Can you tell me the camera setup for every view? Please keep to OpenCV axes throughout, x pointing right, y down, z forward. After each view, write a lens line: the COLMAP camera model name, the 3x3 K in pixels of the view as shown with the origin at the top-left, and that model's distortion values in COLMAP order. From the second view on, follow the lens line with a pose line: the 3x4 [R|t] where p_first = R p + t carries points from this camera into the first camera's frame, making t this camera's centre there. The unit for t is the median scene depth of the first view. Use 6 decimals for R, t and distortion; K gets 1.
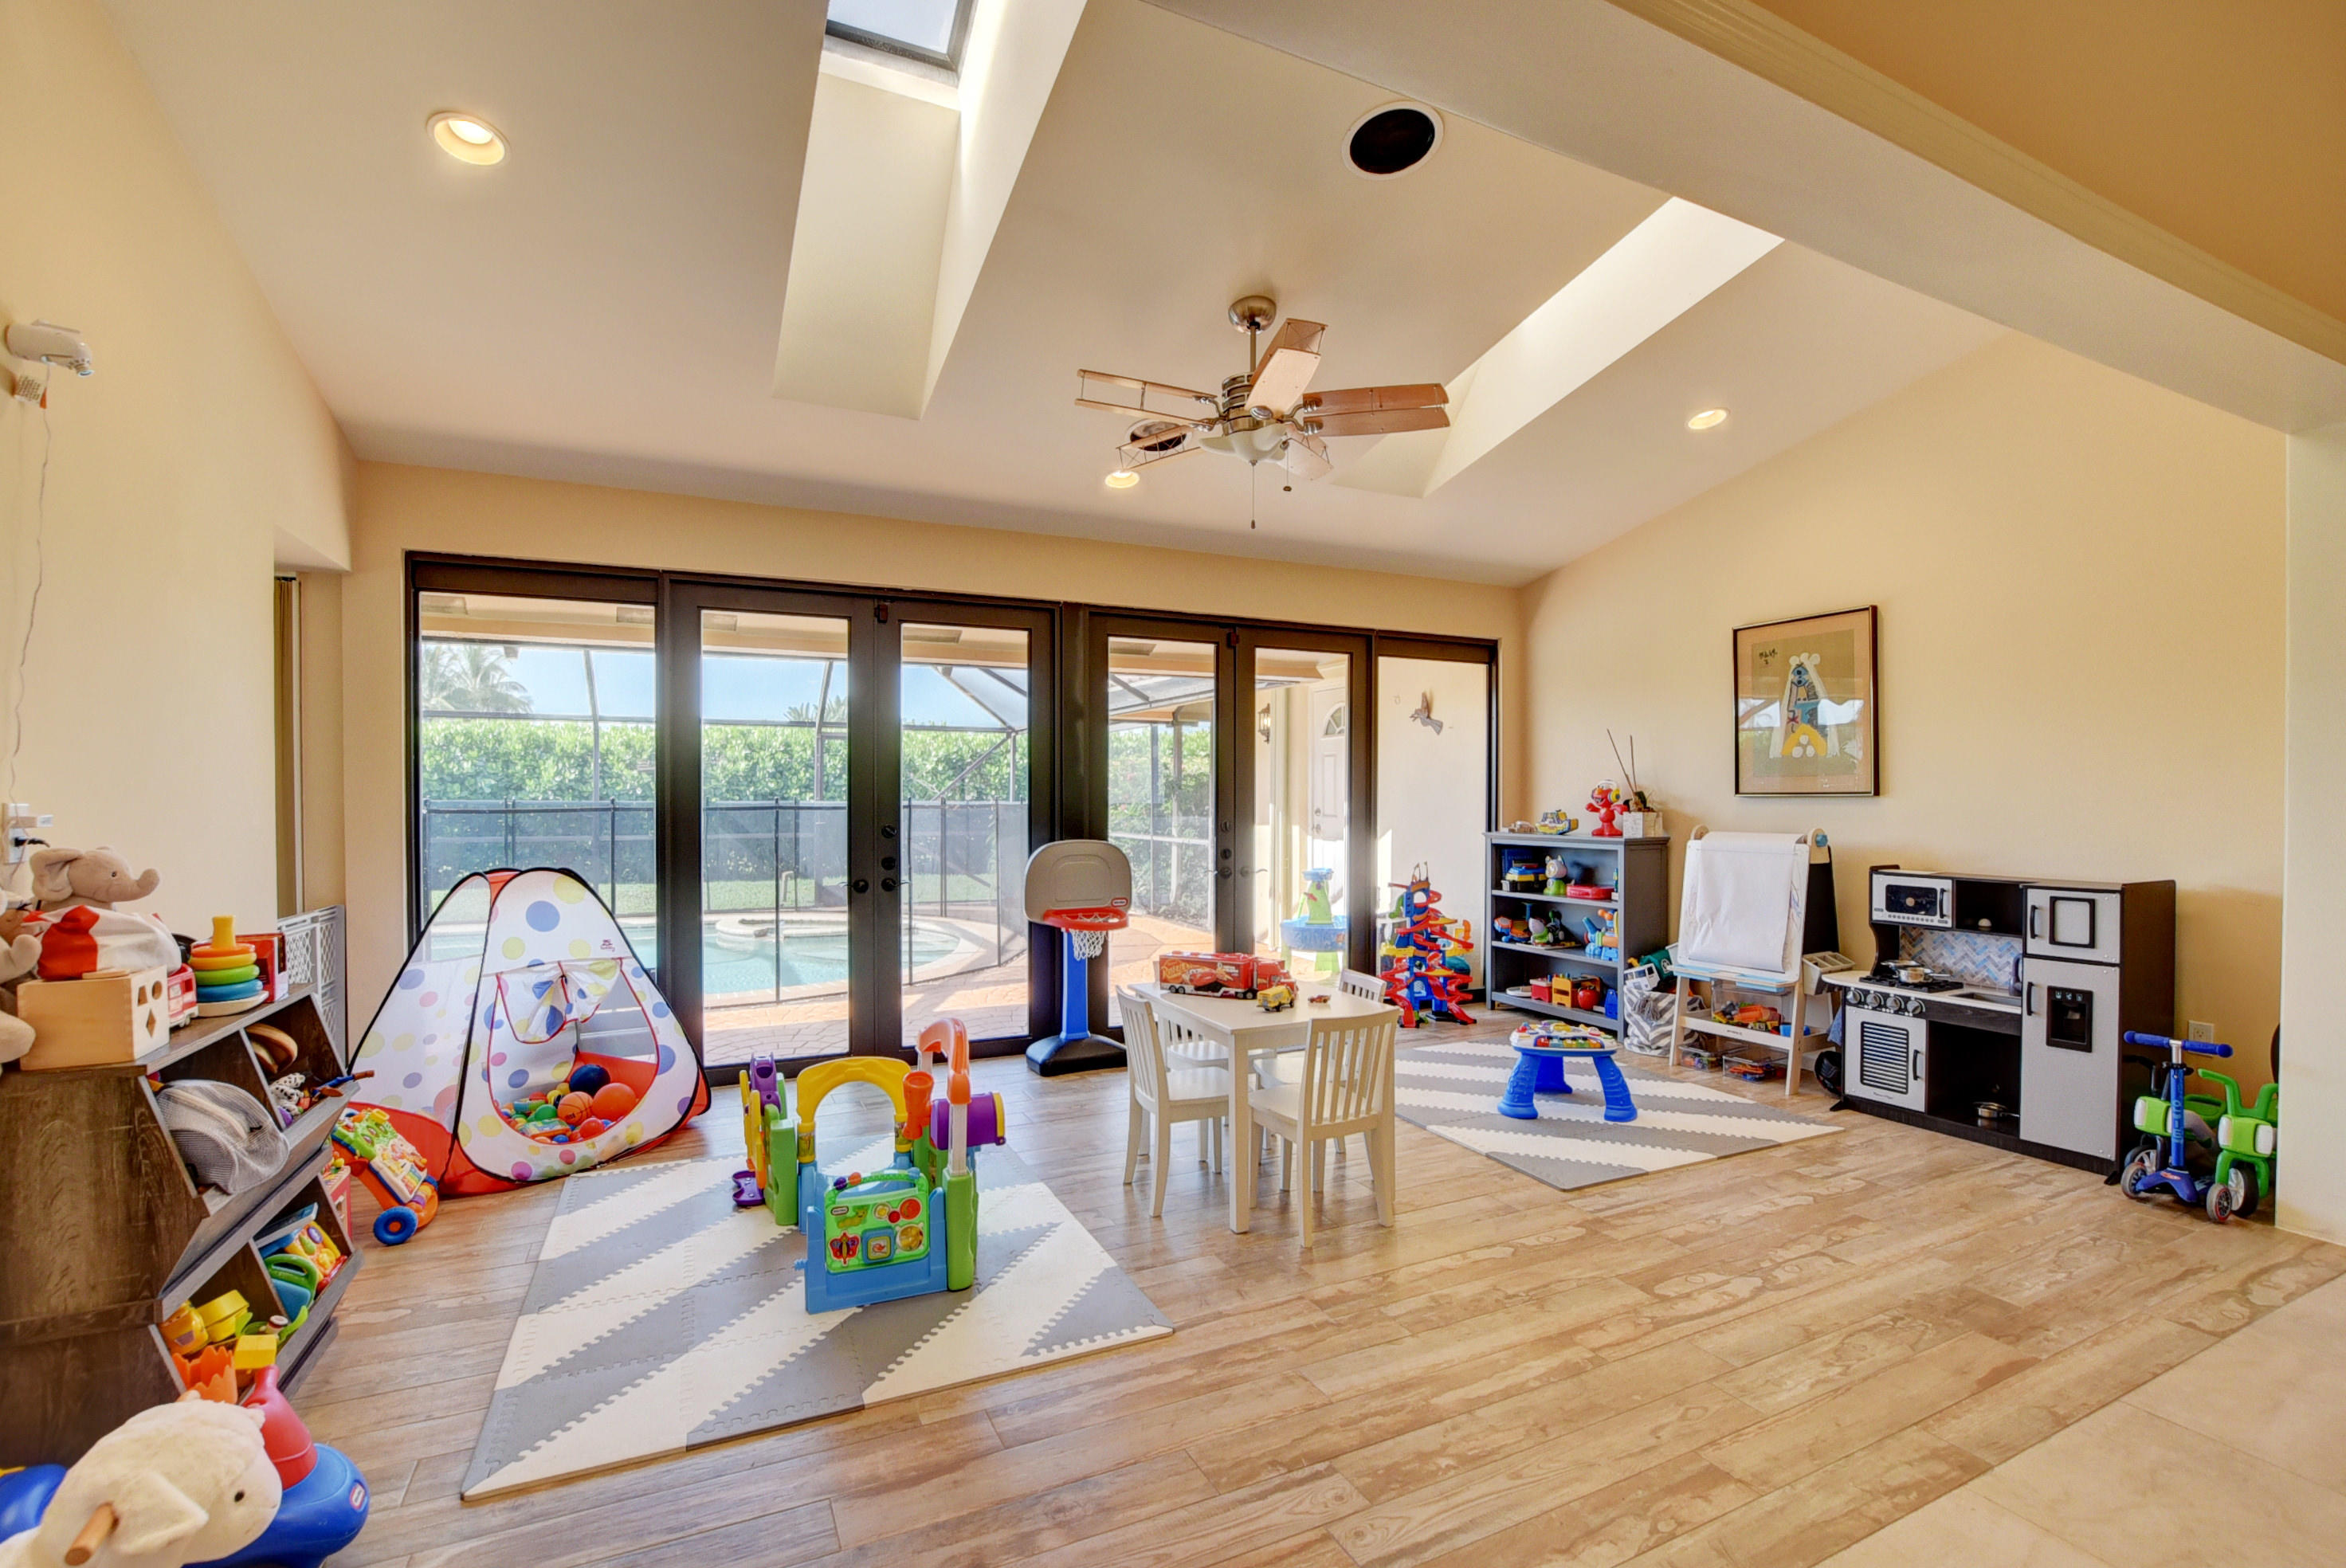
lens RADIAL K [[1038.7, 0, 1179.9], [0, 1038.7, 801.9], [0, 0, 1]] dist [-0.032057, 0.003614]
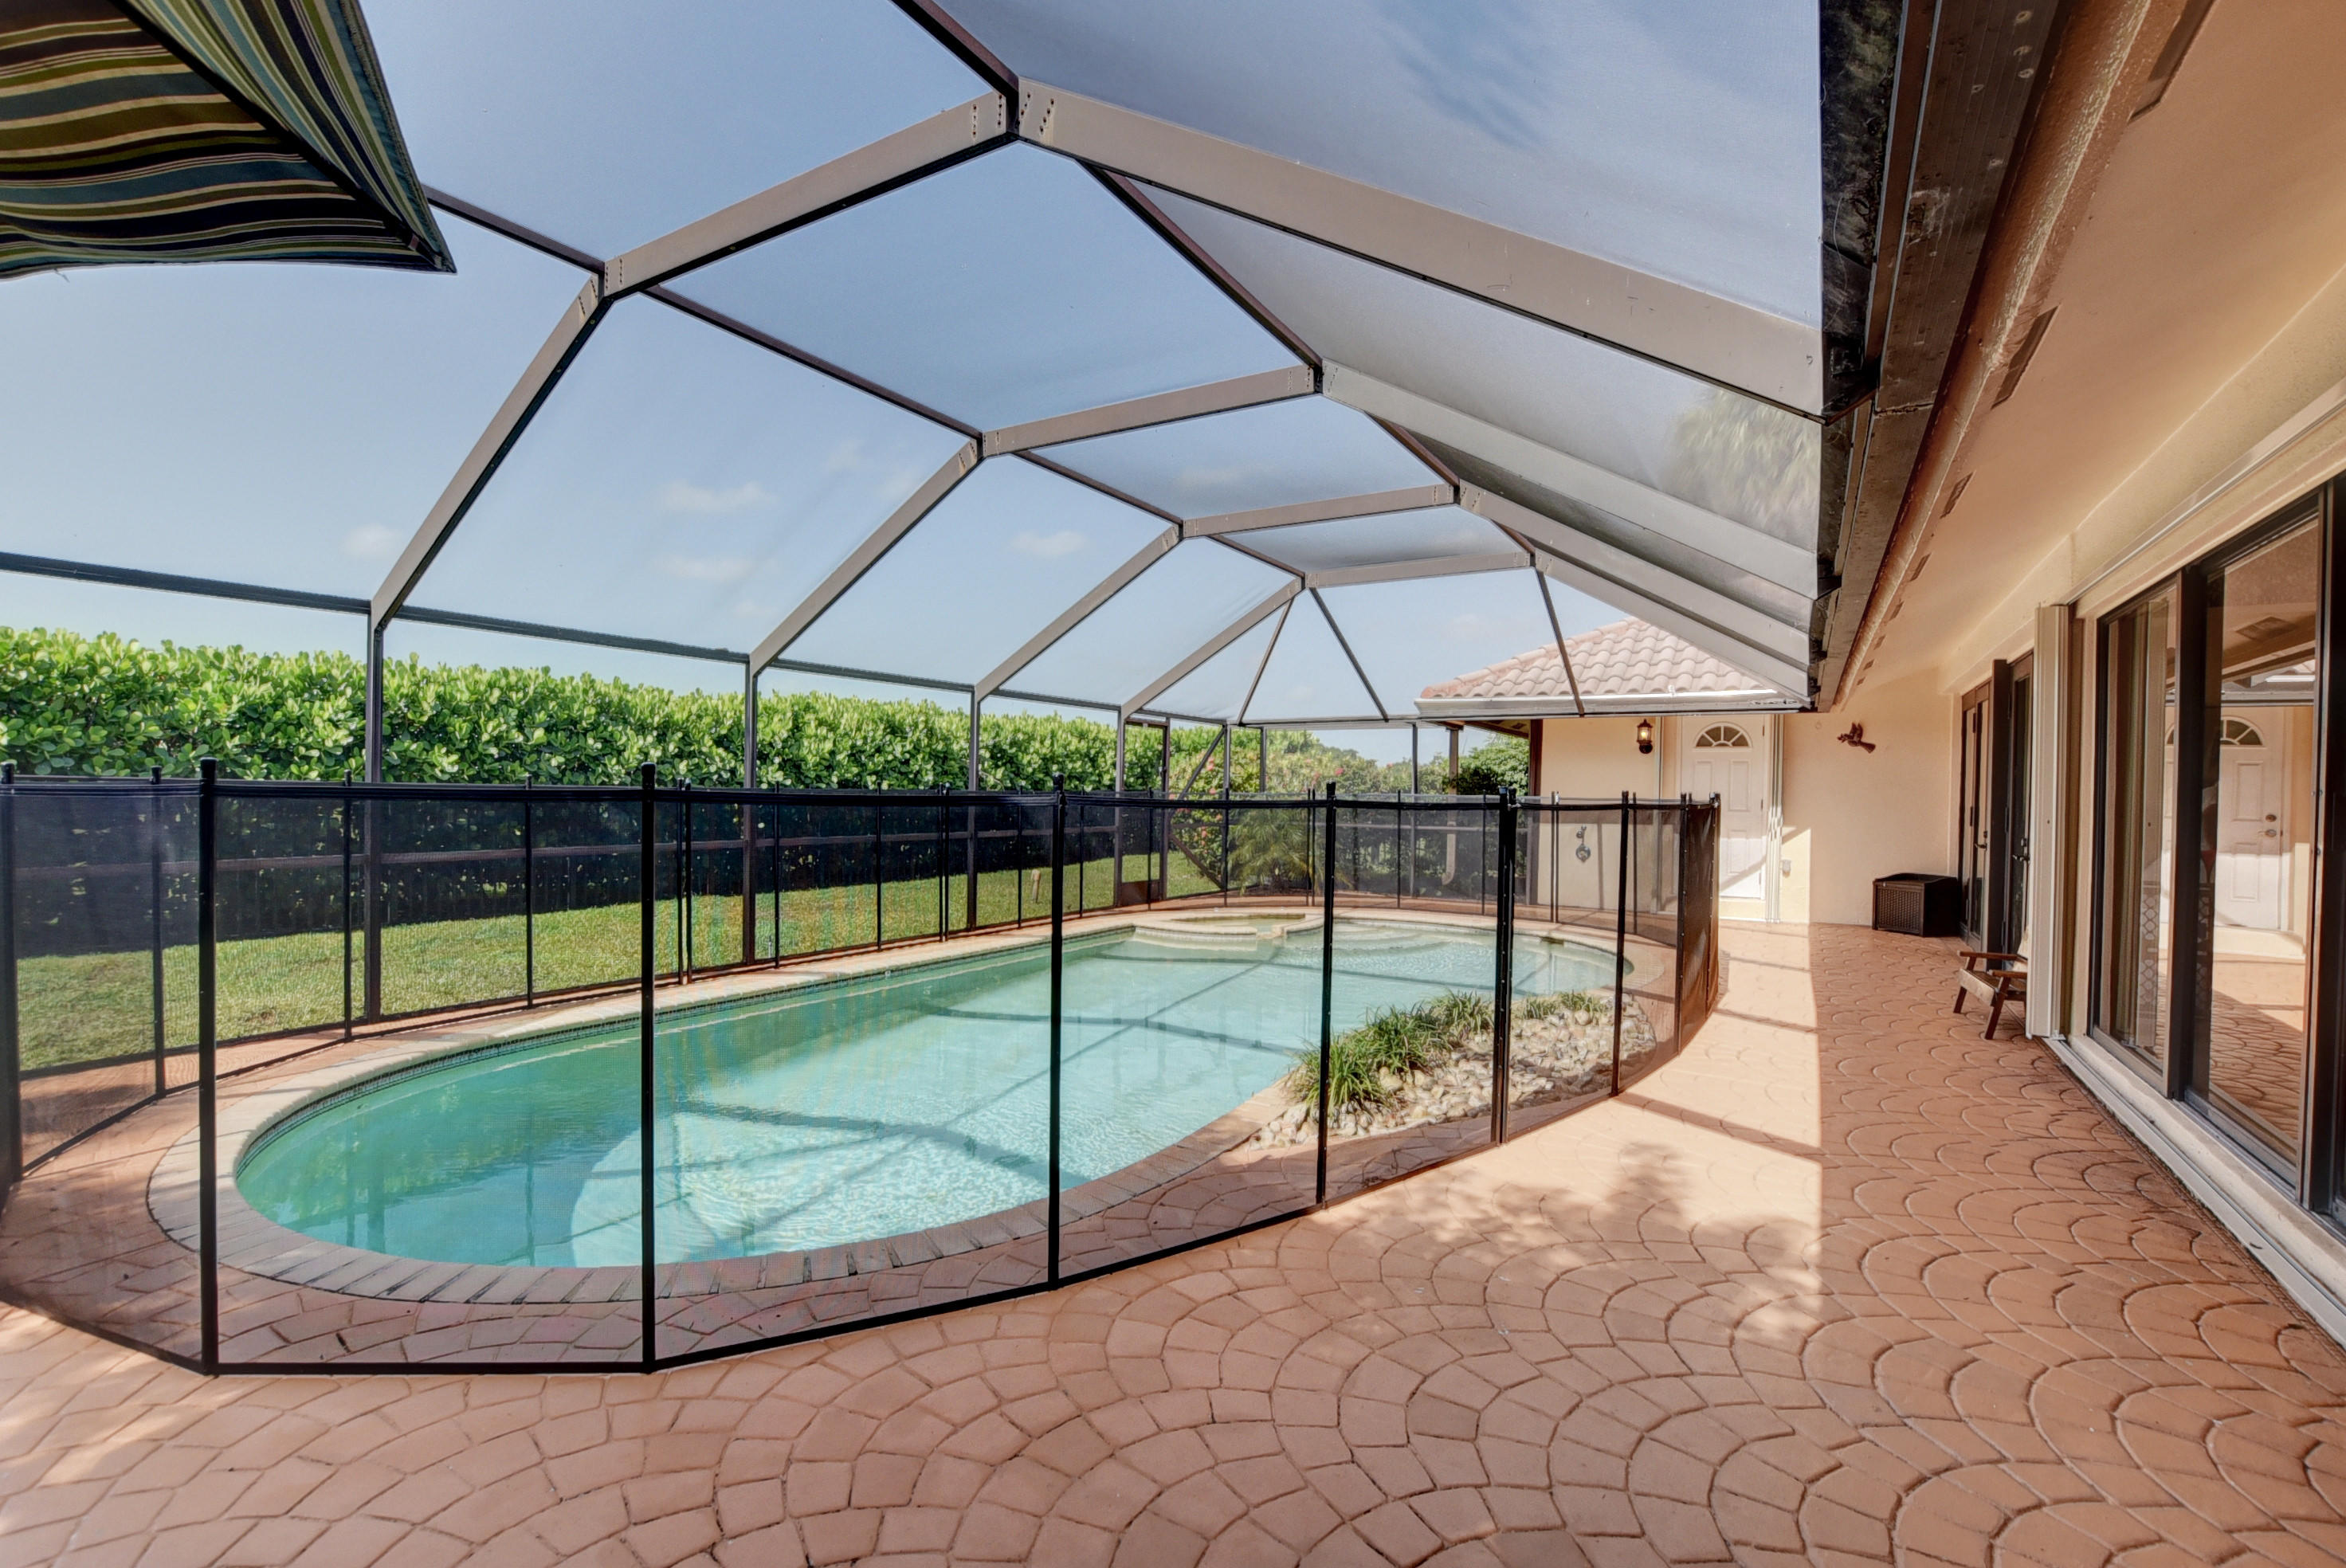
lens RADIAL K [[1038.7, 0, 1179.9], [0, 1038.7, 801.9], [0, 0, 1]] dist [-0.032057, 0.003614]
pose [[0.845351, 0.005316, 0.534186, -1.291098], [-0.009513, 0.999942, 0.005102, 0.004822], [-0.534127, -0.009395, 0.845352, 0.308566]]
